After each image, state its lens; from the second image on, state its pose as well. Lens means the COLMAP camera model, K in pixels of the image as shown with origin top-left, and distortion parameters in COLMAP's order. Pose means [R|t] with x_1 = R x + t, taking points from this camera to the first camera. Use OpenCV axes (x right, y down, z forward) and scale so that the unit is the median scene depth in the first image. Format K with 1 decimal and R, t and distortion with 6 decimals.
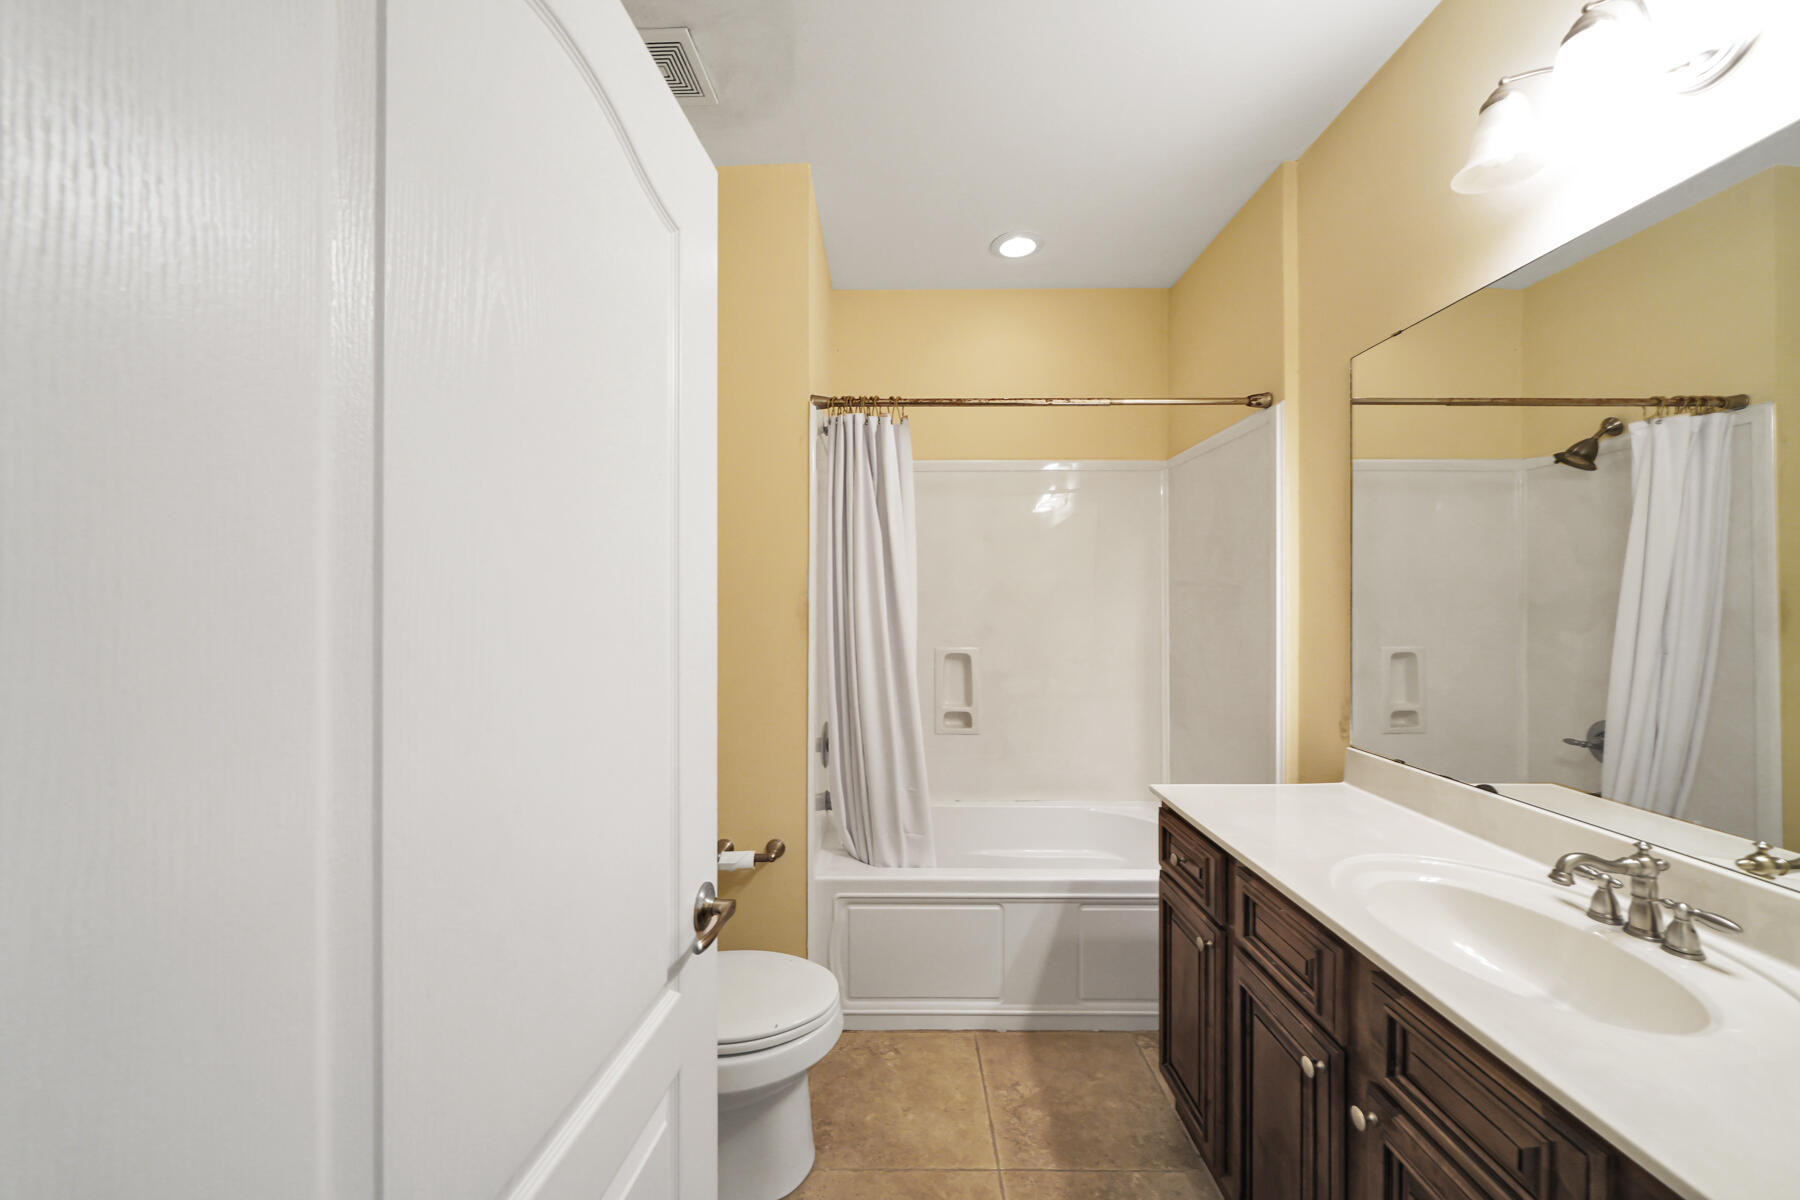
lens RADIAL K [[685.1, 0, 896.8], [0, 685.1, 592.7], [0, 0, 1]] dist [-0.004239, -0.000338]
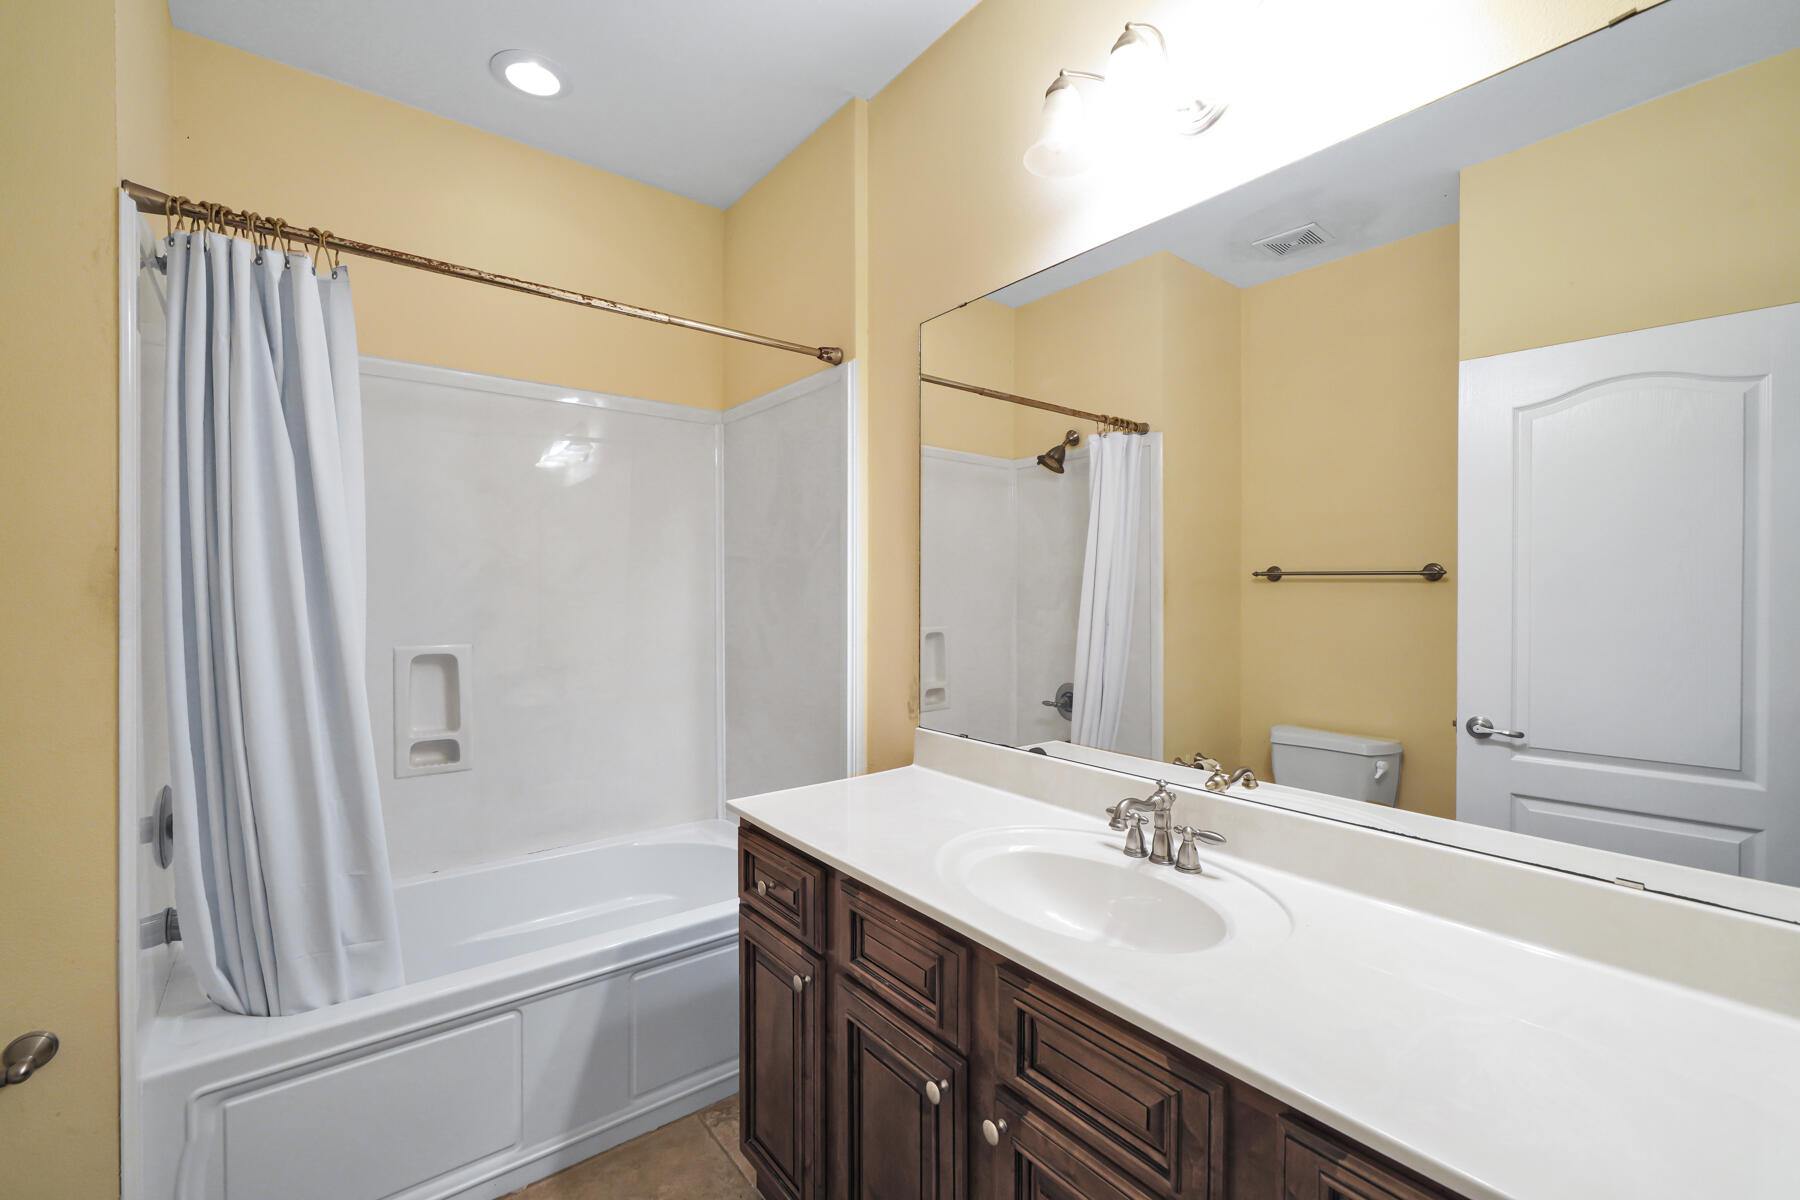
lens RADIAL K [[757.3, 0, 900.0], [0, 757.3, 600.0], [0, 0, 1]] dist [-0.001326, 0.000297]
pose [[0.782051, -0.004315, 0.623200, -0.021339], [-0.004515, 0.999911, 0.012588, 0.029818], [-0.623198, -0.012658, 0.781961, 0.166000]]
